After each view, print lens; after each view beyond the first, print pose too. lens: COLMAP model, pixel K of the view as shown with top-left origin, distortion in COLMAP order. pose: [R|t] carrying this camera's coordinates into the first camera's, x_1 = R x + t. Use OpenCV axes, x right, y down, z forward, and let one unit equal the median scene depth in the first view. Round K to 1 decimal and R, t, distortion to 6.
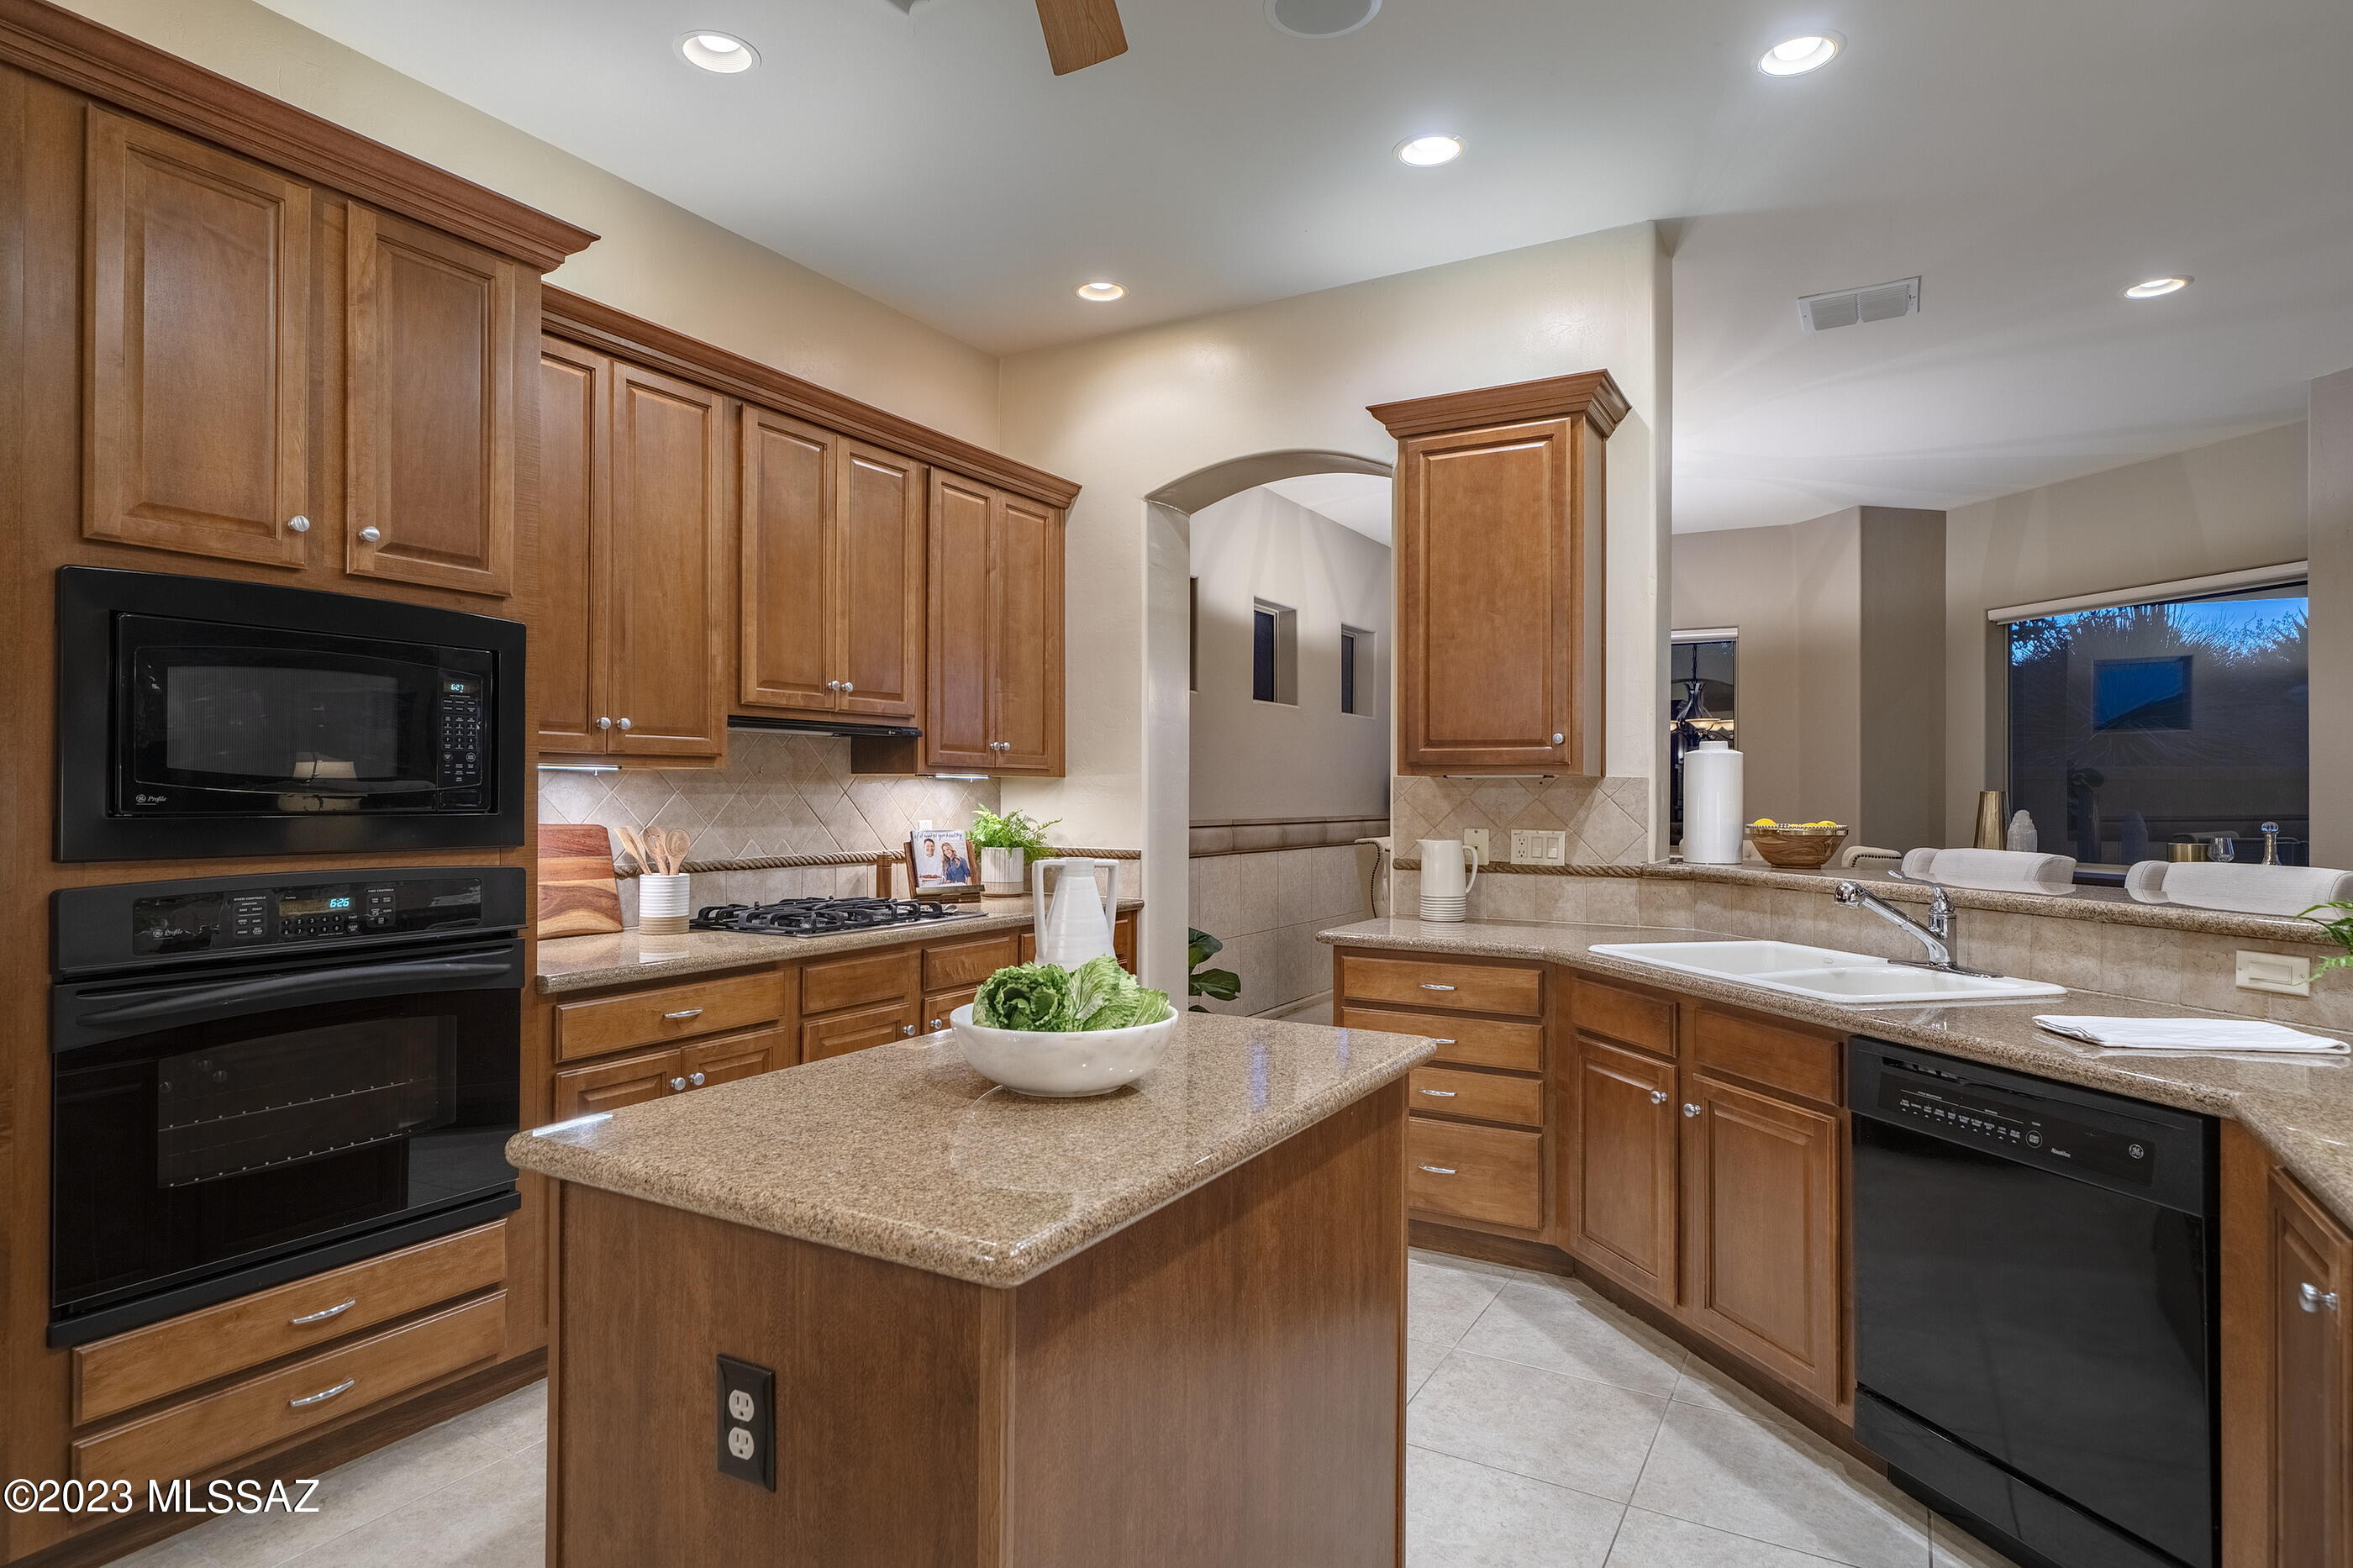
lens RADIAL K [[1222.4, 0, 1172.4], [0, 1222.4, 784.5], [0, 0, 1]] dist [0.001520, -0.000134]
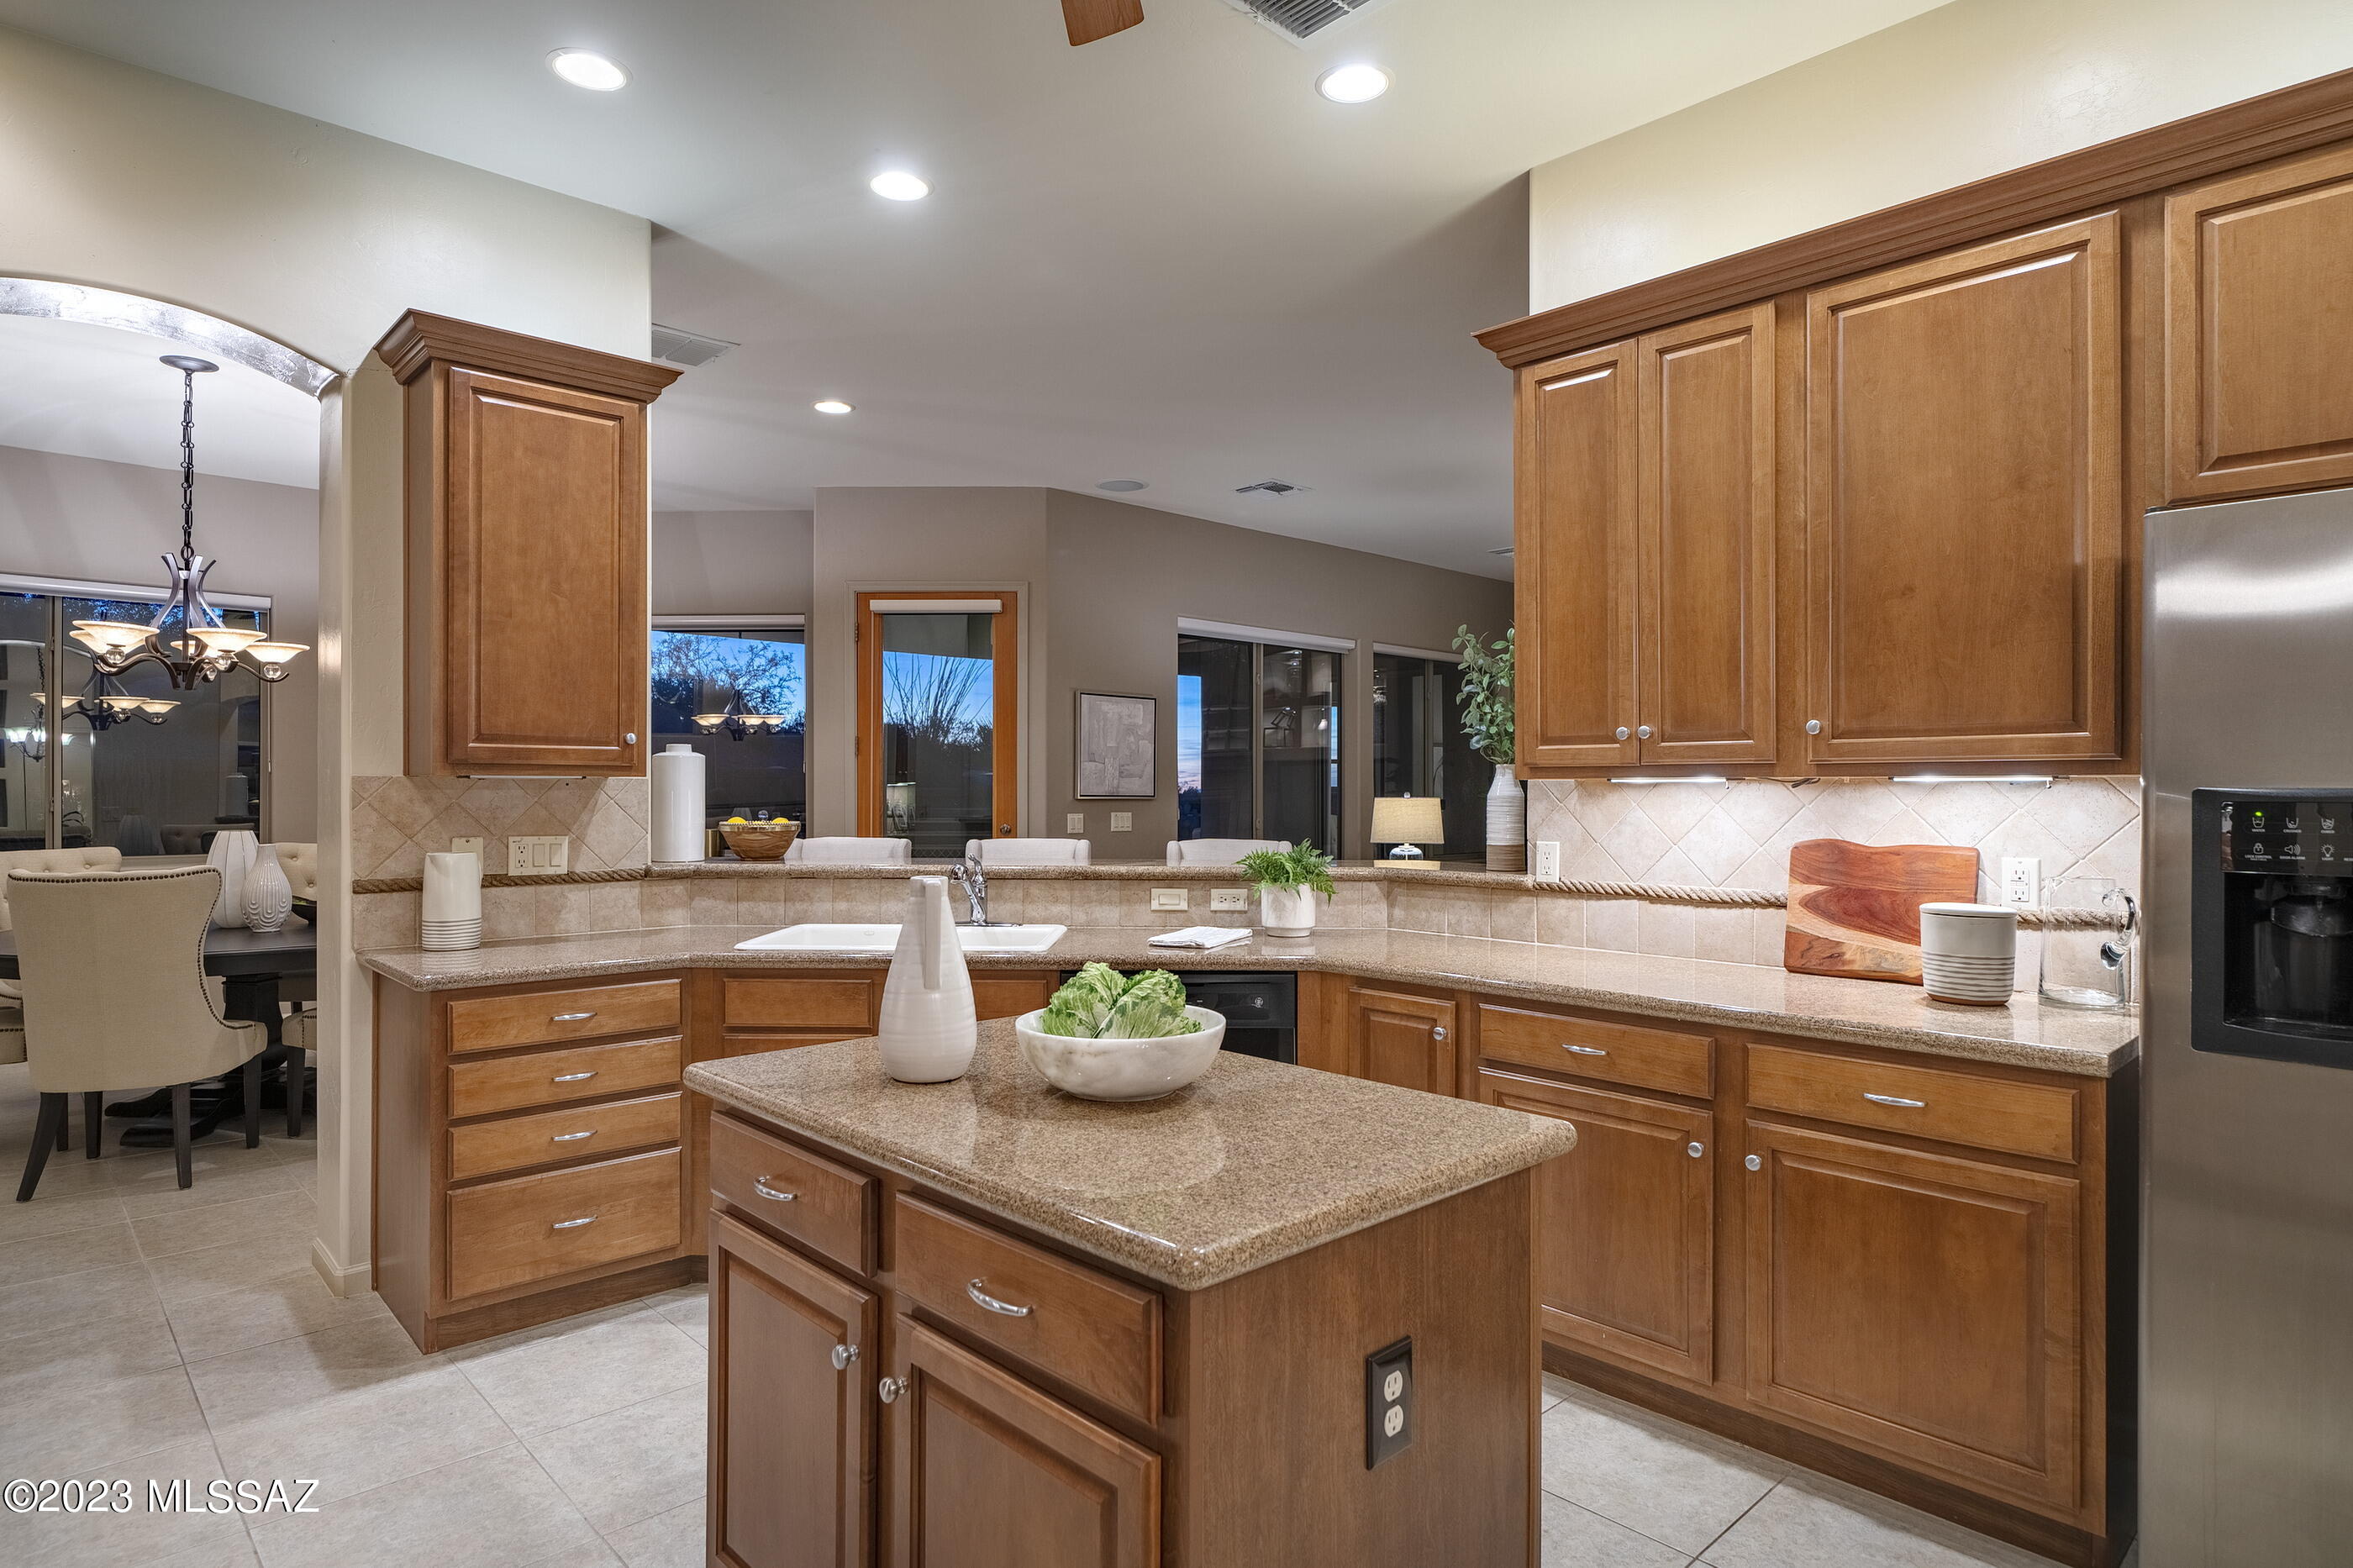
lens RADIAL K [[1289.4, 0, 1164.7], [0, 1289.4, 786.1], [0, 0, 1]] dist [0.005540, -0.001137]
pose [[0.302180, -0.001362, 0.953250, -0.498946], [-0.006304, 0.999974, 0.003427, -0.006323], [-0.953230, -0.007045, 0.302164, 0.286268]]
